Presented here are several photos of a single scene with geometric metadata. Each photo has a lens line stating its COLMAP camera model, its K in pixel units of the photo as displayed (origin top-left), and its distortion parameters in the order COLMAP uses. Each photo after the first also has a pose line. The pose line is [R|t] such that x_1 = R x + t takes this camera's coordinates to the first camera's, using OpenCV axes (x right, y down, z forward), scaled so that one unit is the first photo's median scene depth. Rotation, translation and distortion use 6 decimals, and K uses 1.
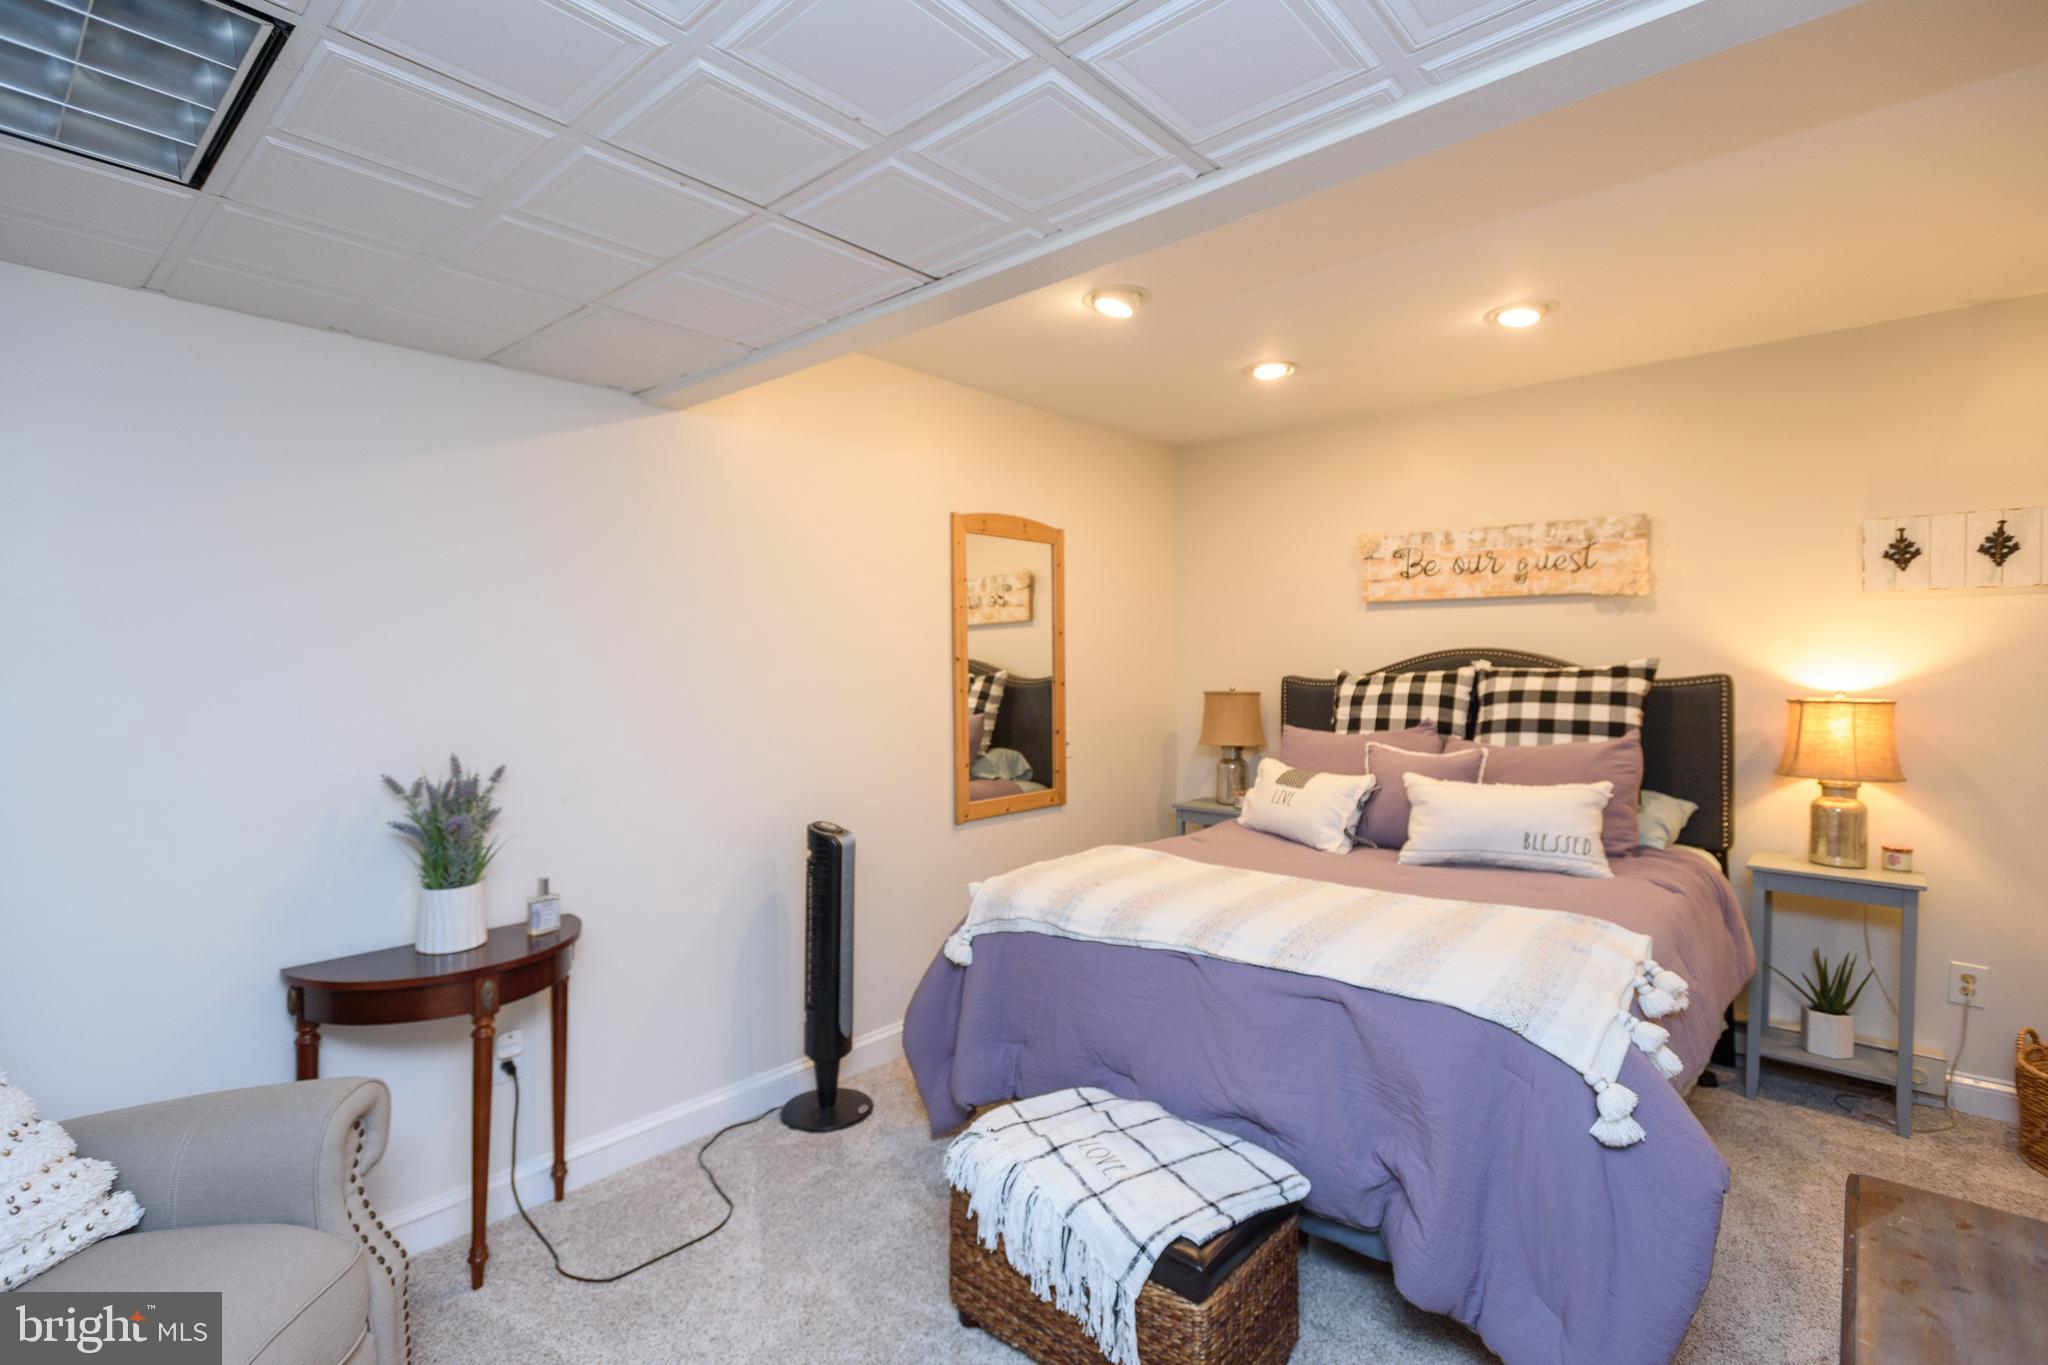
lens RADIAL K [[963.2, 0, 1024.8], [0, 963.2, 640.9], [0, 0, 1]] dist [0.002009, 0.000089]
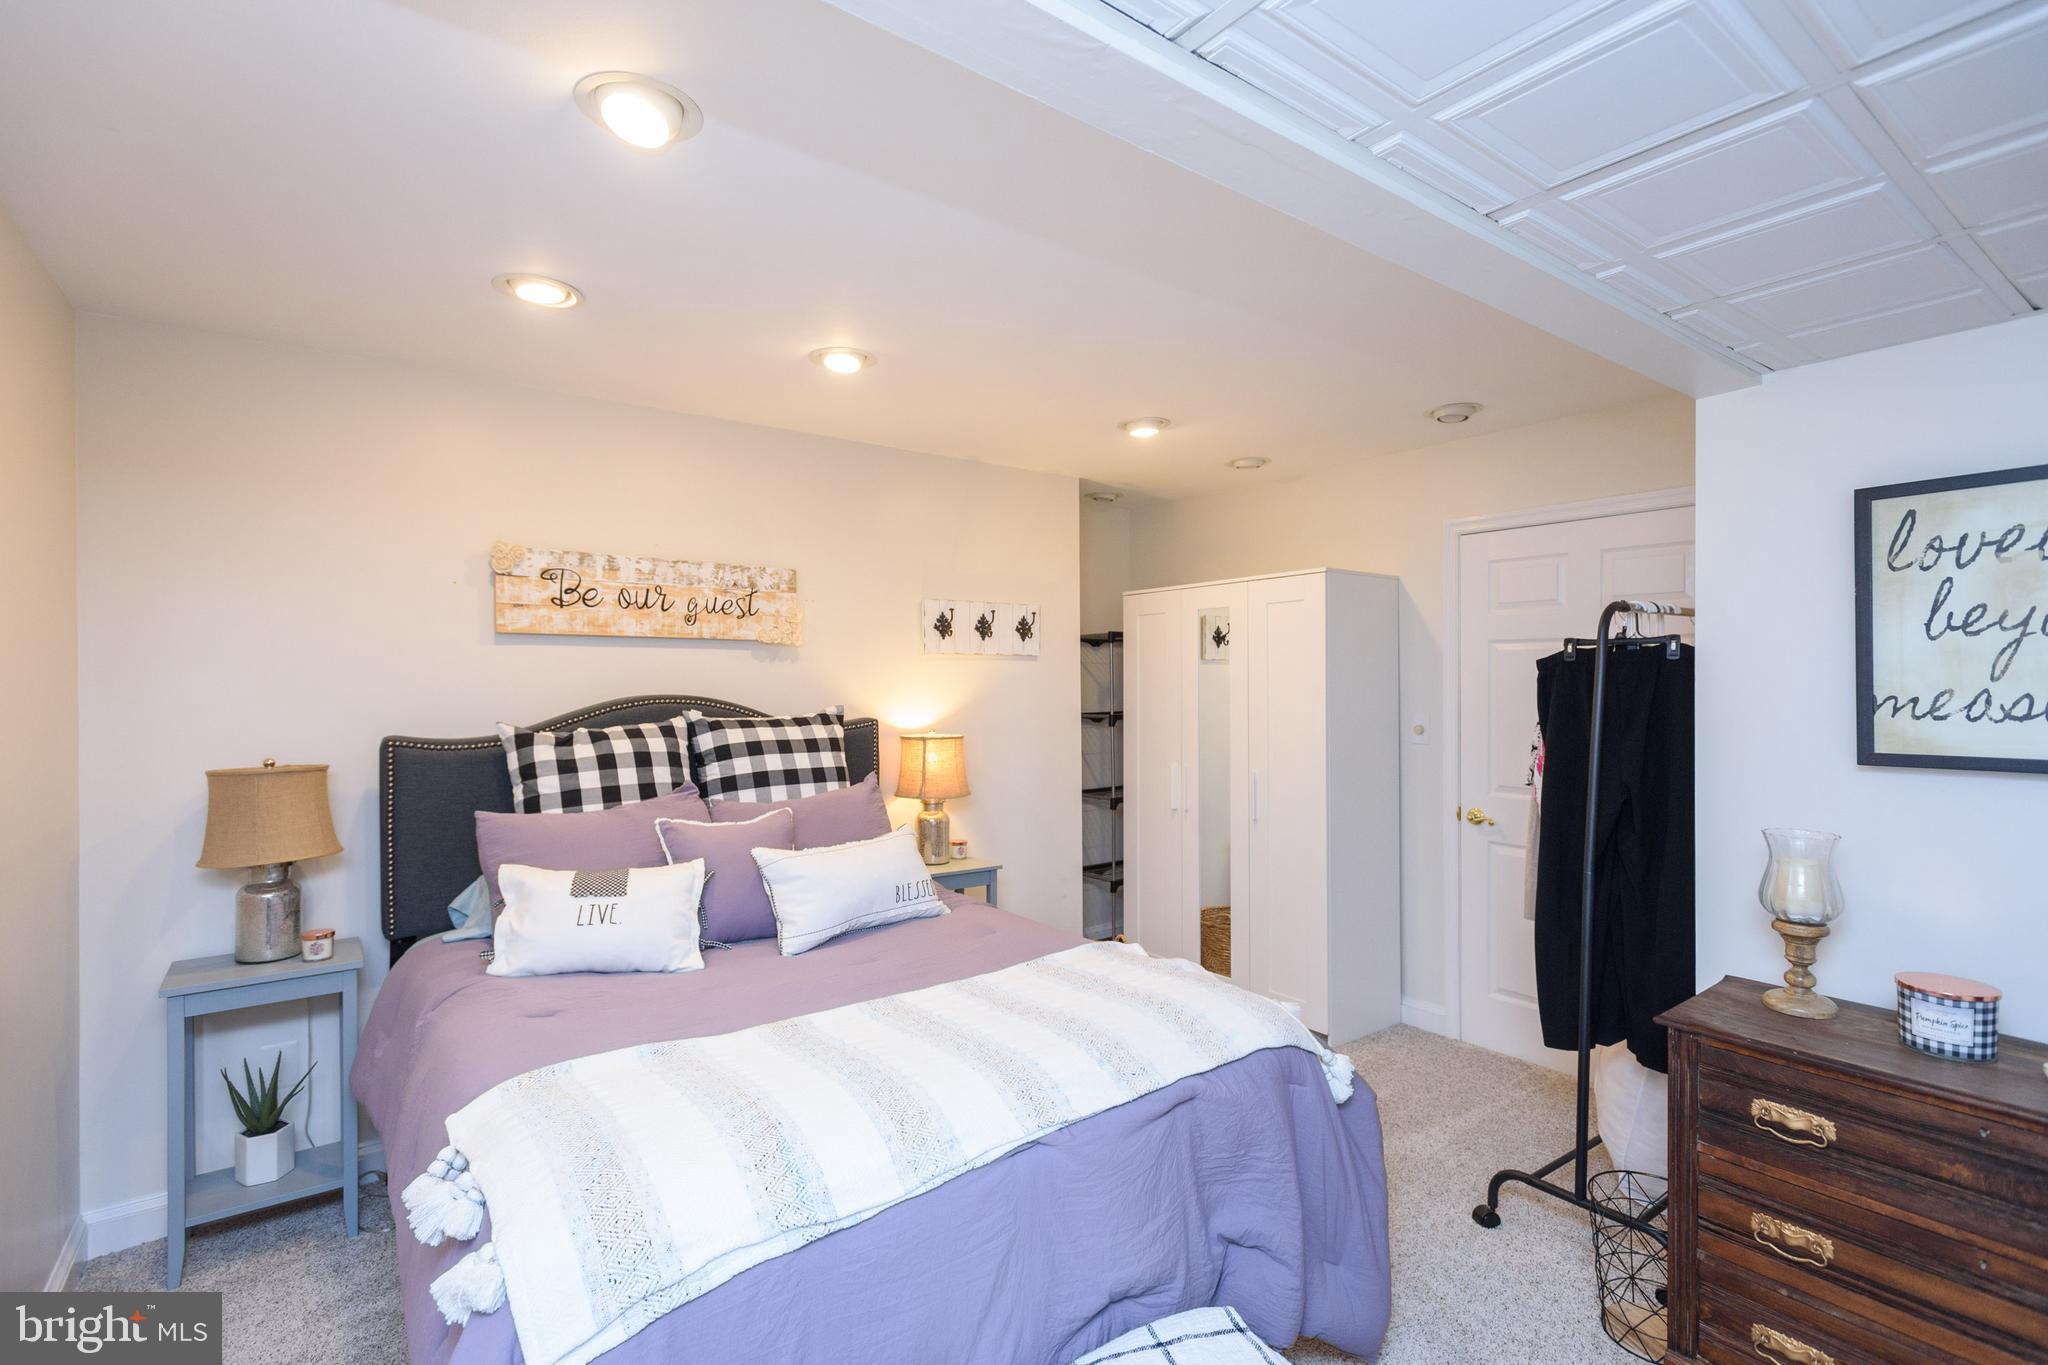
lens RADIAL K [[944.5, 0, 1024.0], [0, 944.5, 682.5], [0, 0, 1]] dist [0.026470, 0.000034]
pose [[0.206724, 0.005924, 0.978381, -0.317406], [-0.018286, 0.999830, -0.002190, -0.008823], [-0.978228, -0.017438, 0.206798, 0.516227]]
